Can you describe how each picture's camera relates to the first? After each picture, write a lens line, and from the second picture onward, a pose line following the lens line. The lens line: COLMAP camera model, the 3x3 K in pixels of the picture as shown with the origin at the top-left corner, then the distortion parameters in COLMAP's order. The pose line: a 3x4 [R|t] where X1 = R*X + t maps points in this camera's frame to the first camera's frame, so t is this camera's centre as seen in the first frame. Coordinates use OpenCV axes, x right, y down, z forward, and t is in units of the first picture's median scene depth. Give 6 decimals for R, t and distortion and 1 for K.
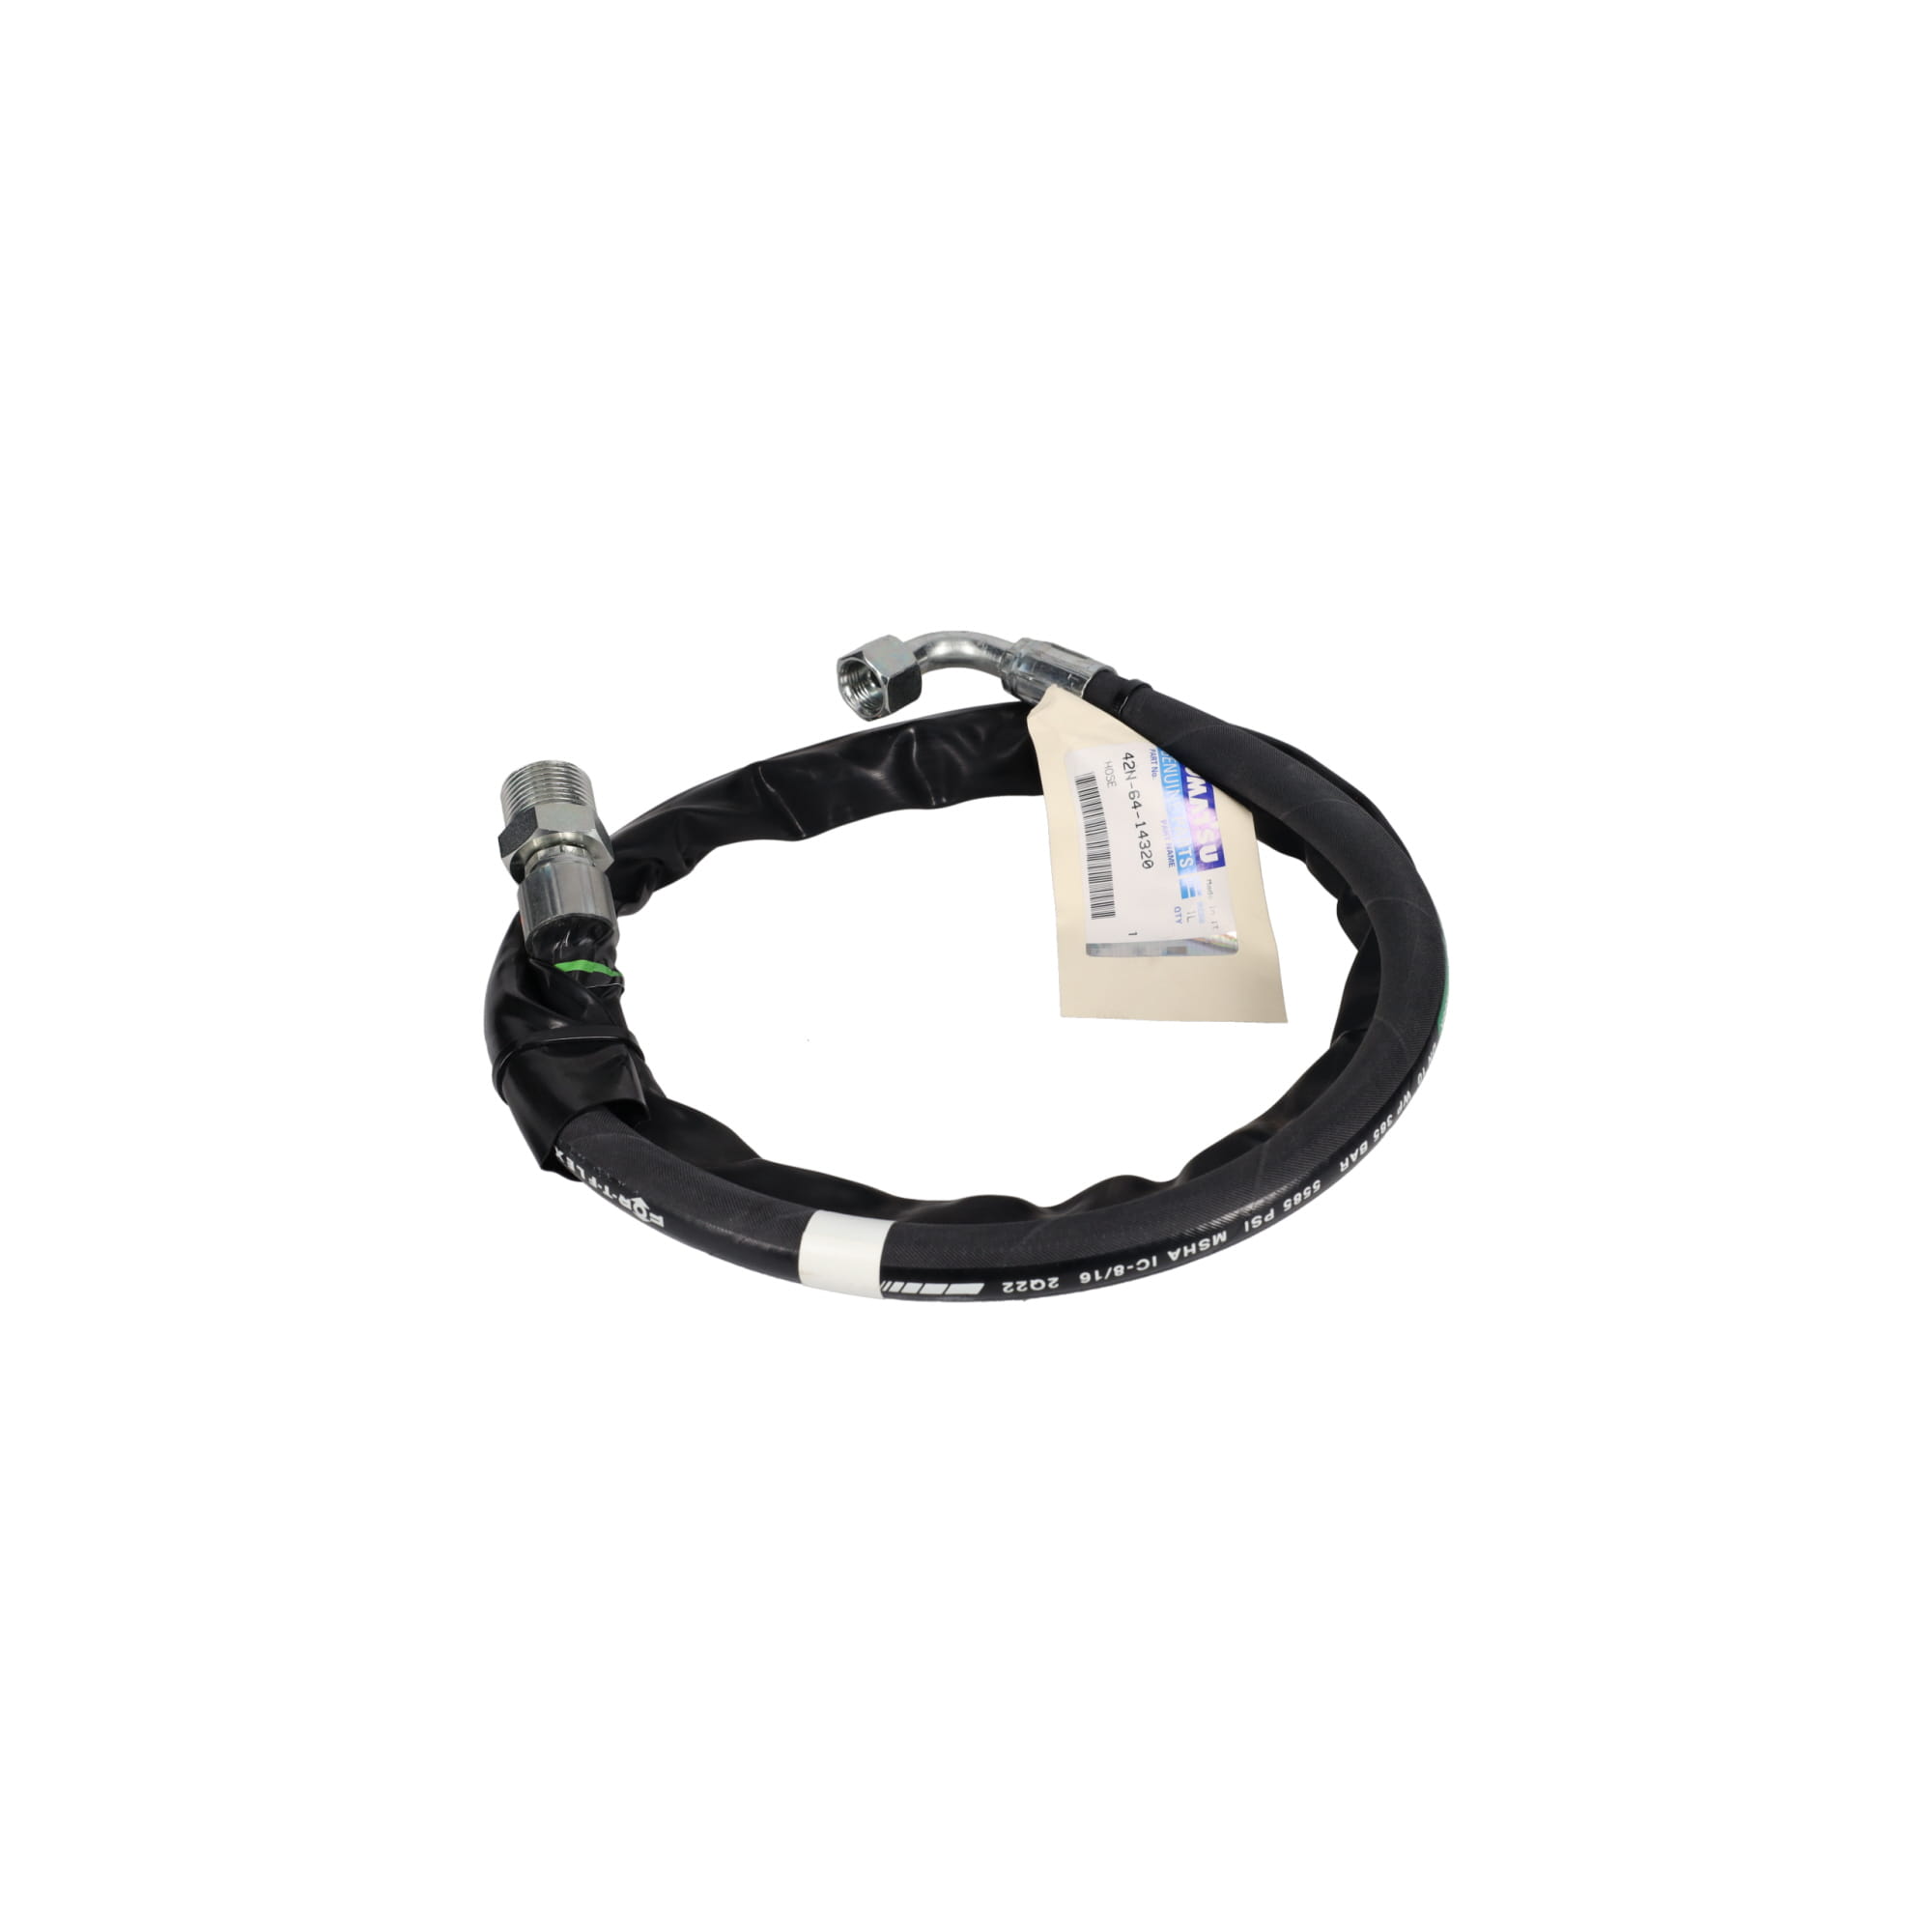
lens RADIAL K [[2015.2, 0, 873.5], [0, 2015.2, 966.5], [0, 0, 1]] dist [0.007977, 0.001457]
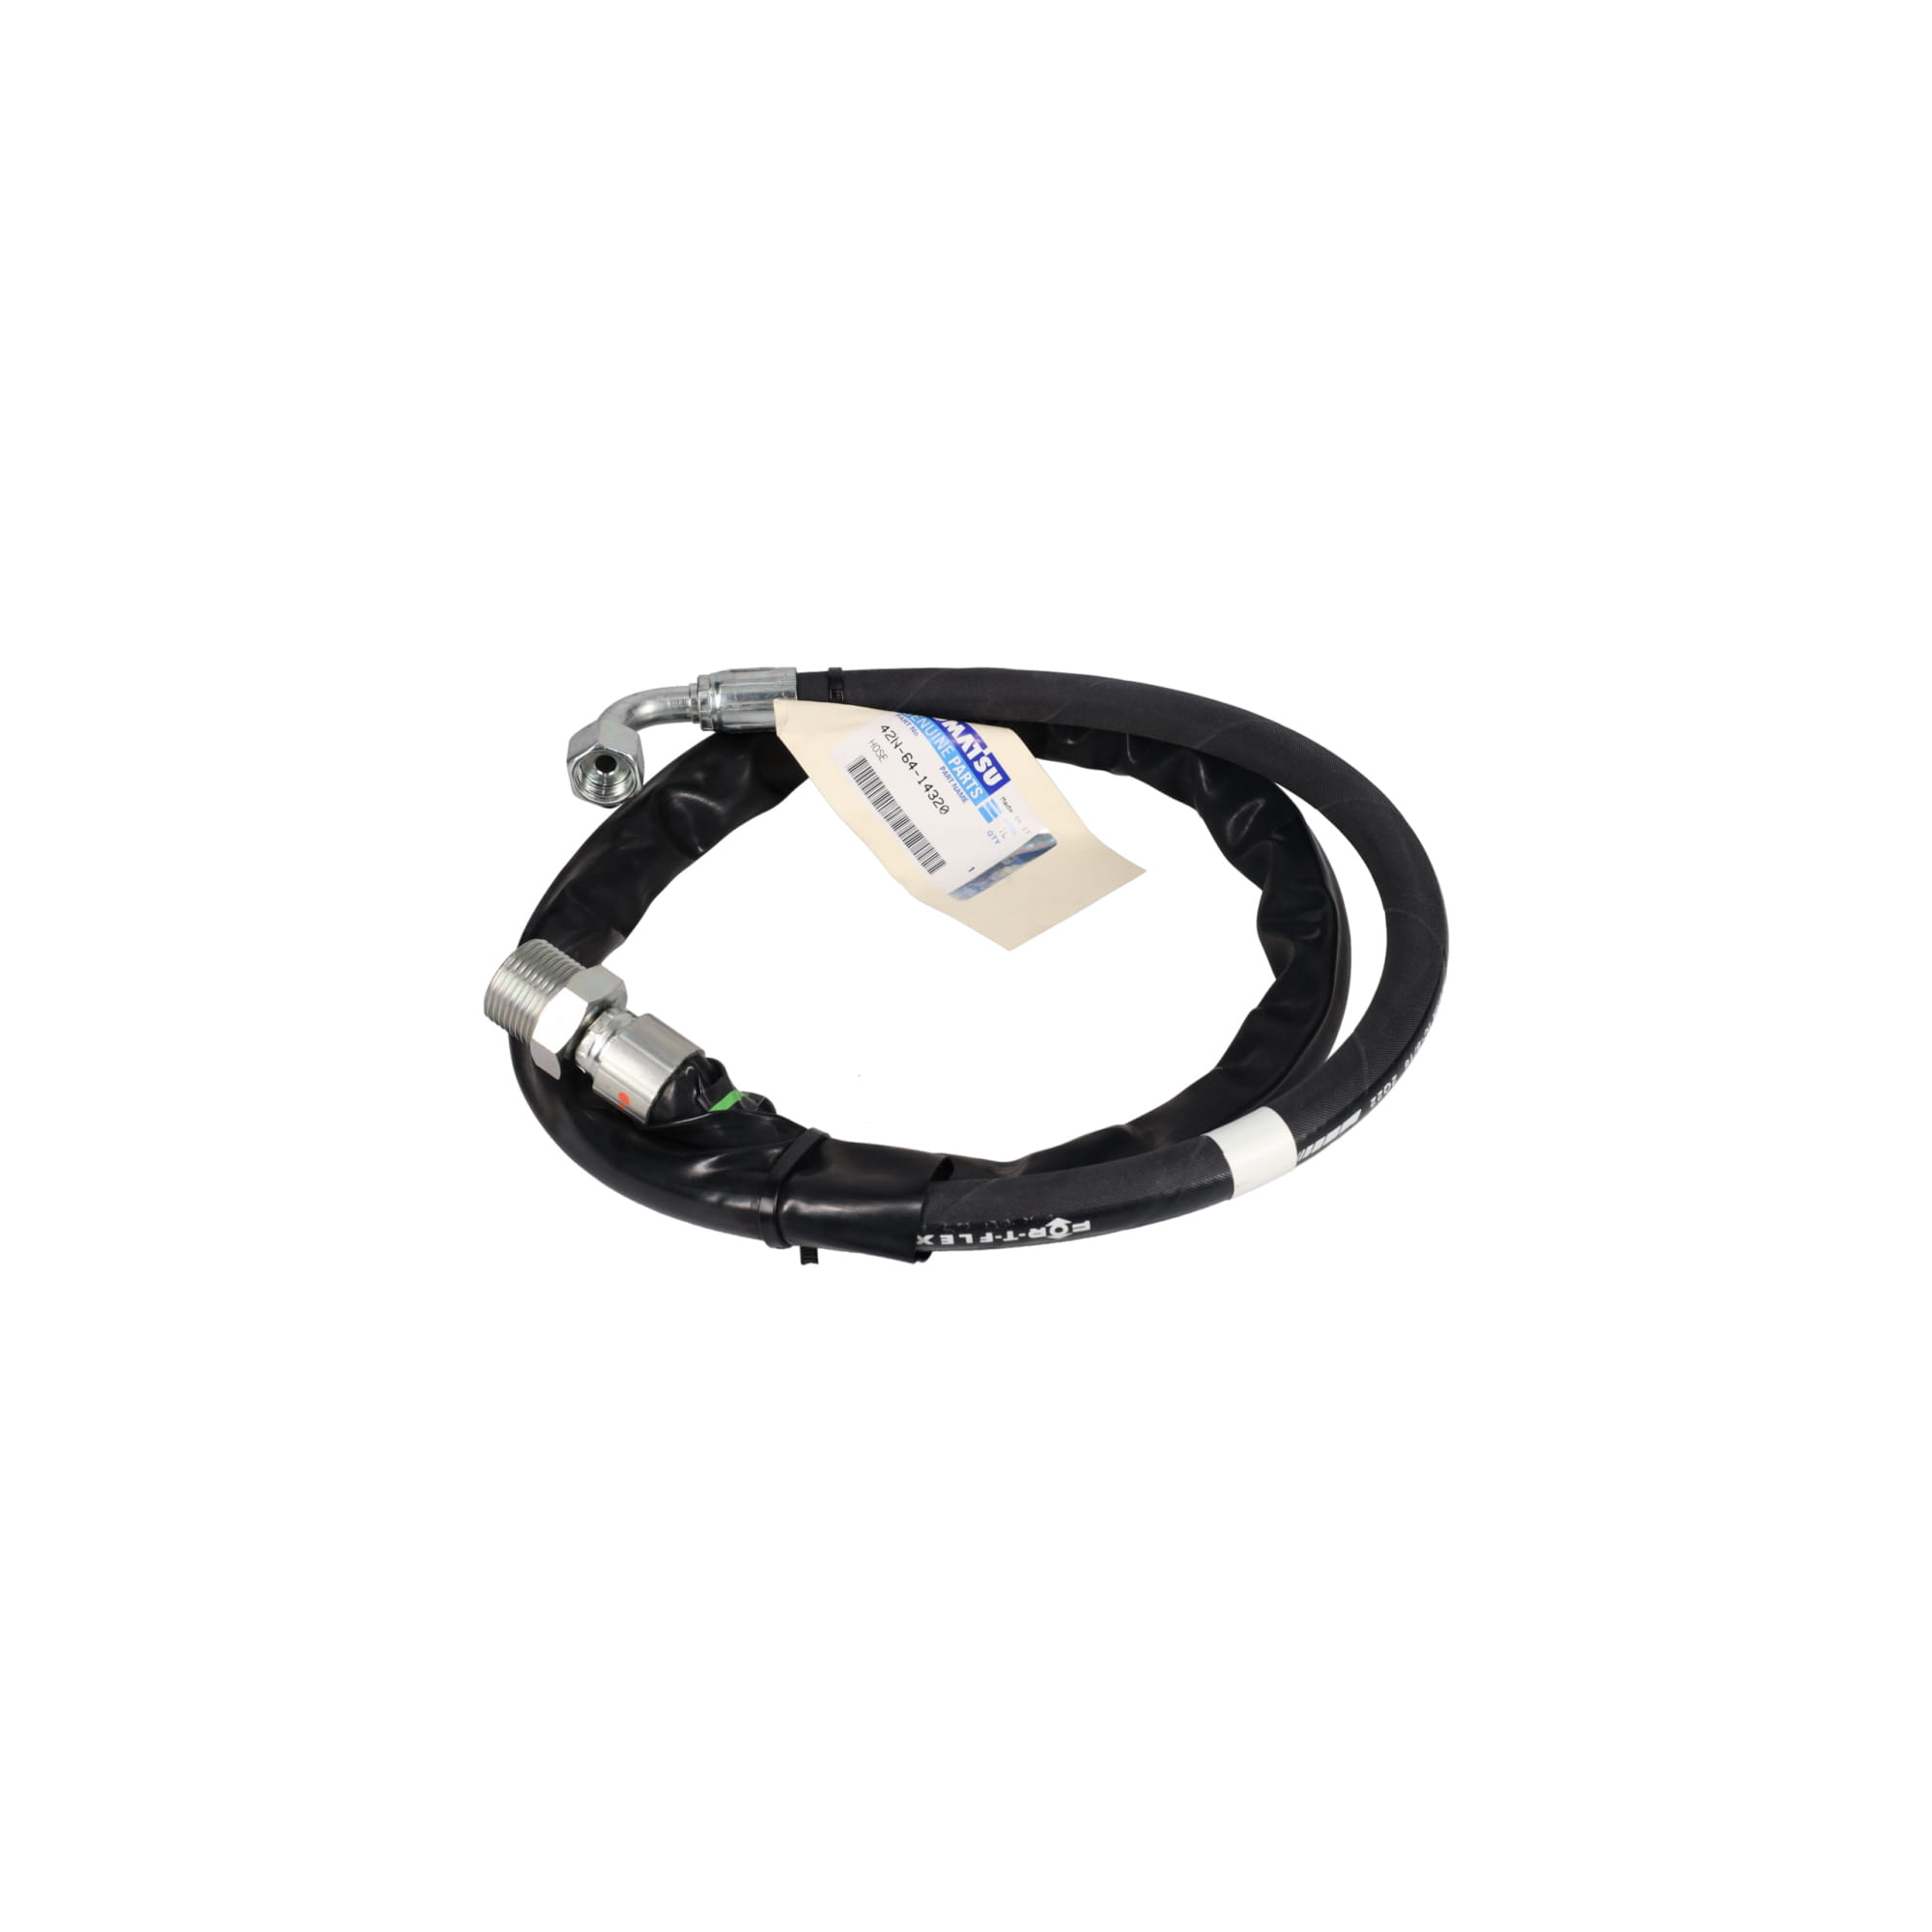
lens RADIAL K [[2015.2, 0, 873.5], [0, 2015.2, 966.5], [0, 0, 1]] dist [0.007977, 0.001457]
pose [[0.699233, -0.433645, 0.568354, -0.555827], [0.434120, 0.889212, 0.144366, -0.150493], [-0.567991, 0.145788, 0.810020, 0.138767]]
